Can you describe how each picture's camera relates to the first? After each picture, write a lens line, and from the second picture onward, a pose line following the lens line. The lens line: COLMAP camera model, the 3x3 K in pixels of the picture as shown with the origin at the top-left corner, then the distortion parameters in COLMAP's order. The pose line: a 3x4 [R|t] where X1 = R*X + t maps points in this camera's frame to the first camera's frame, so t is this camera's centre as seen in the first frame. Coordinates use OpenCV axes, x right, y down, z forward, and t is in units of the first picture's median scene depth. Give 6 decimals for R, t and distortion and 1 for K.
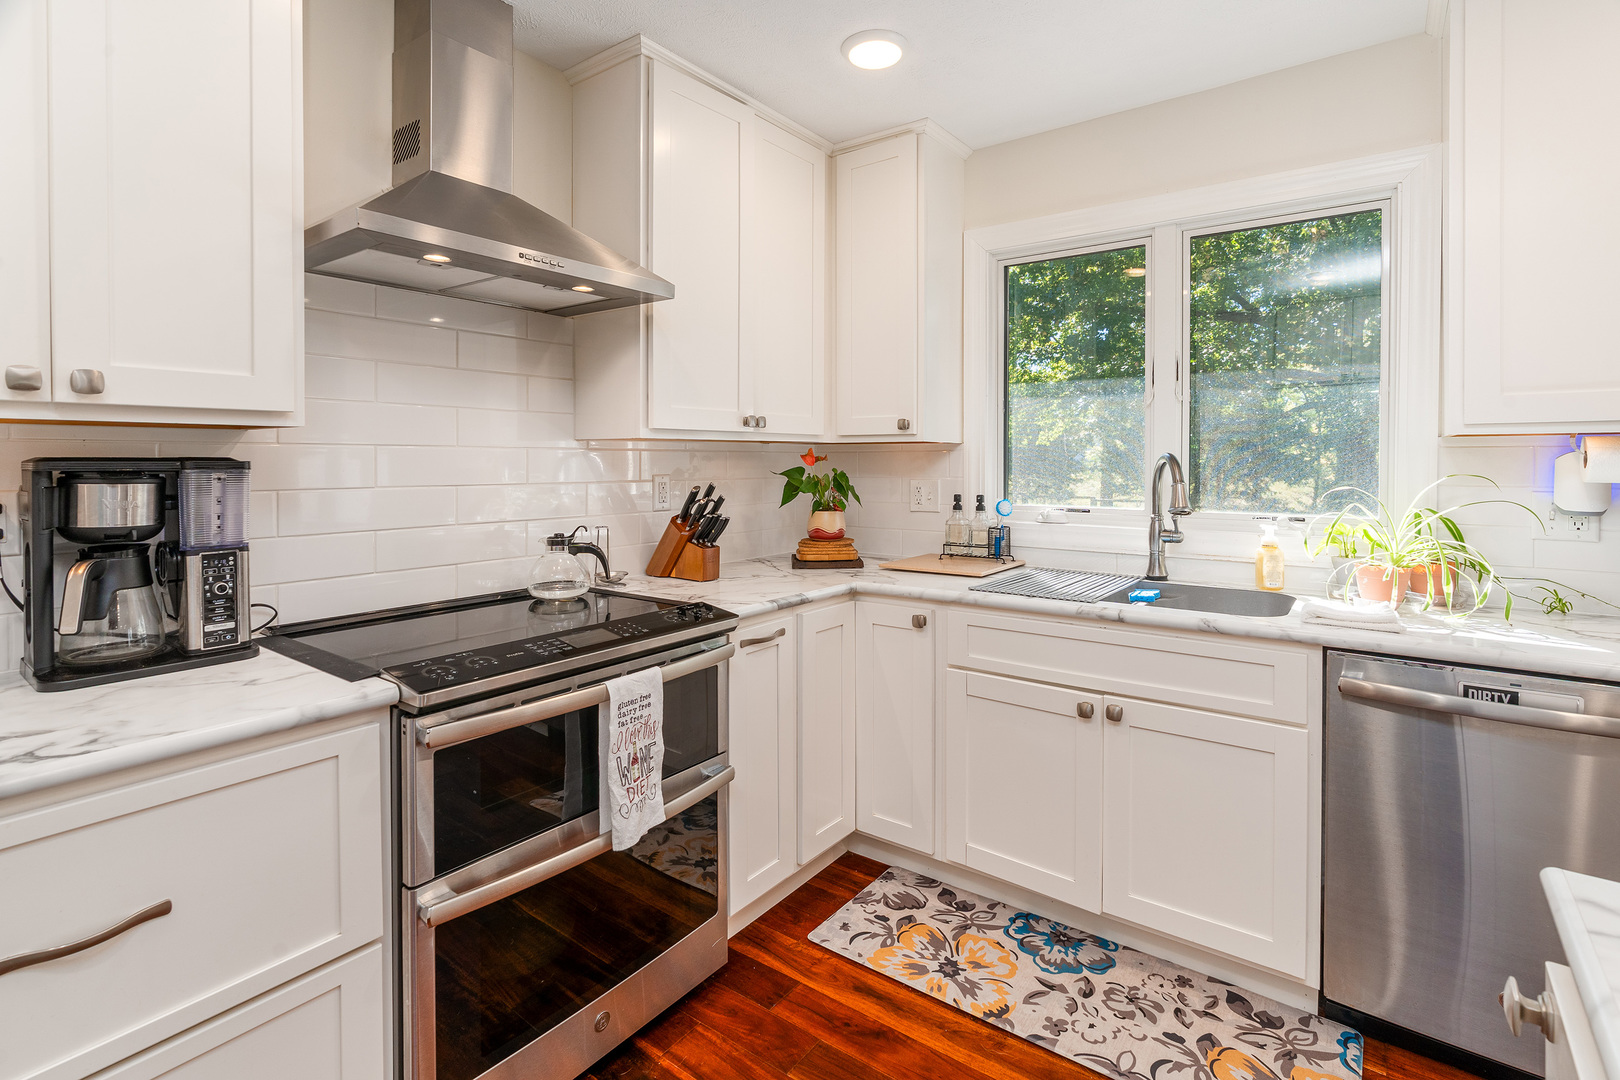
lens RADIAL K [[814.5, 0, 815.0], [0, 814.5, 466.6], [0, 0, 1]] dist [-0.005721, -0.000892]
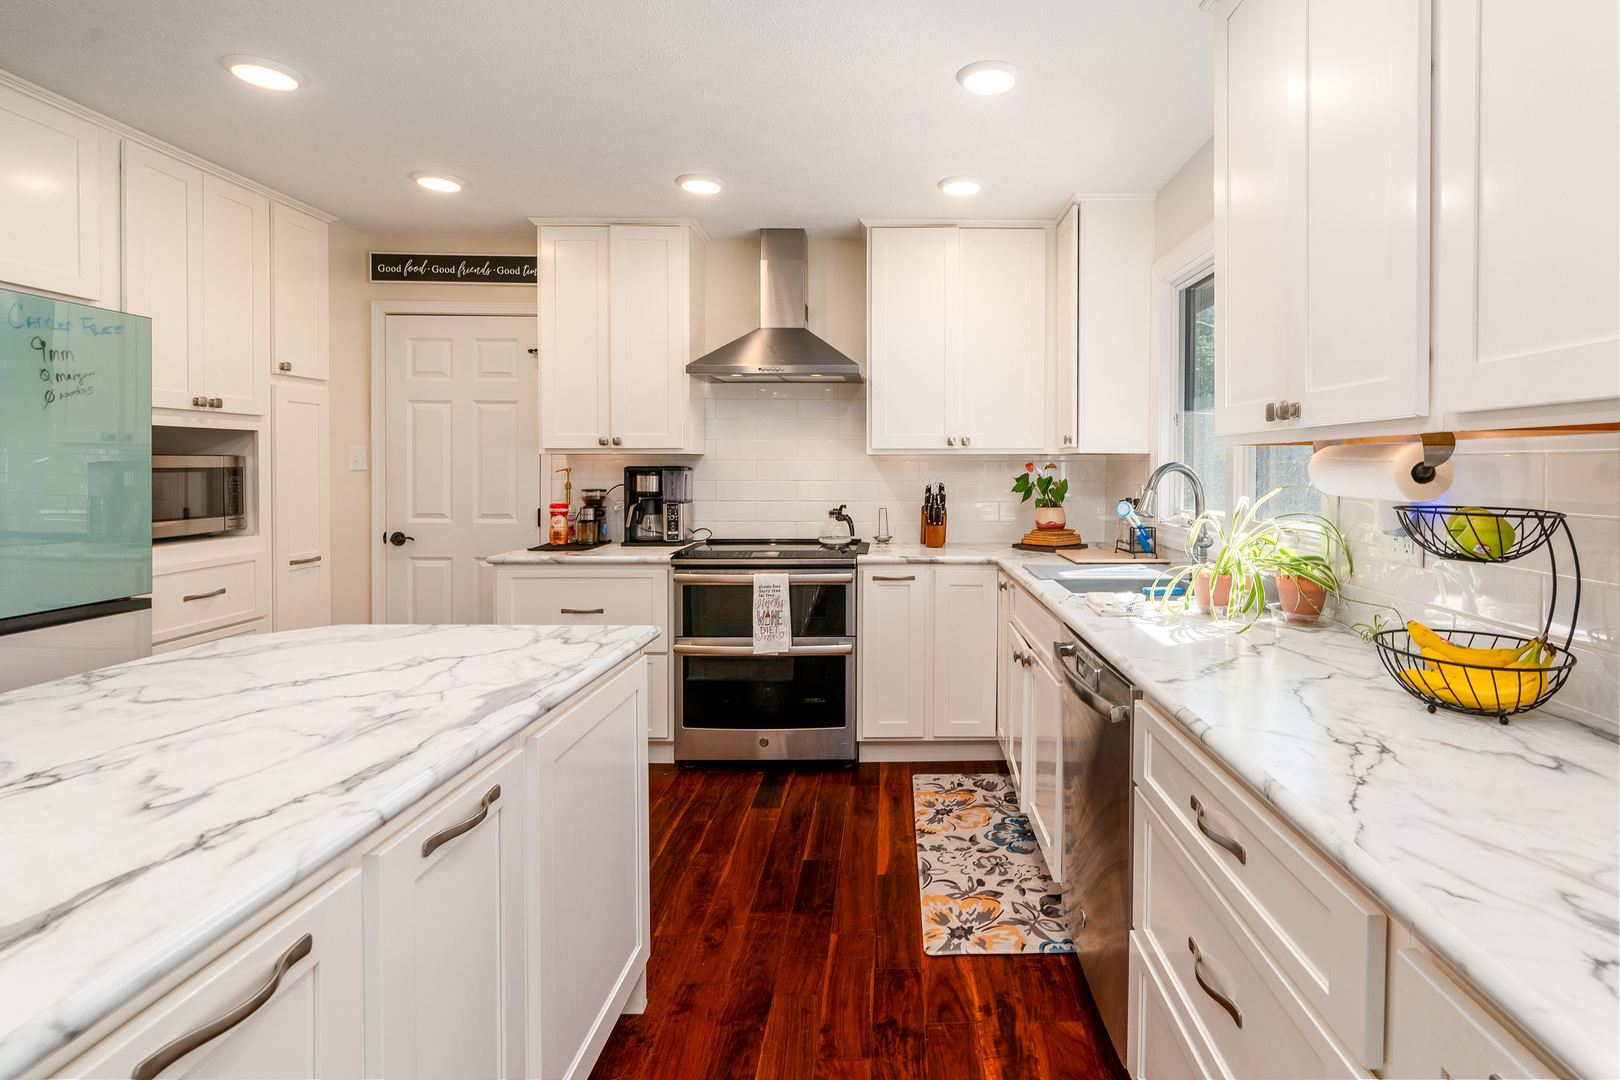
lens RADIAL K [[814.5, 0, 815.0], [0, 814.5, 466.6], [0, 0, 1]] dist [-0.005721, -0.000892]
pose [[0.539197, 0.005294, -0.842163, 1.355457], [-0.006910, 0.999974, 0.001862, -0.014558], [0.842152, 0.004815, 0.539219, -0.002395]]
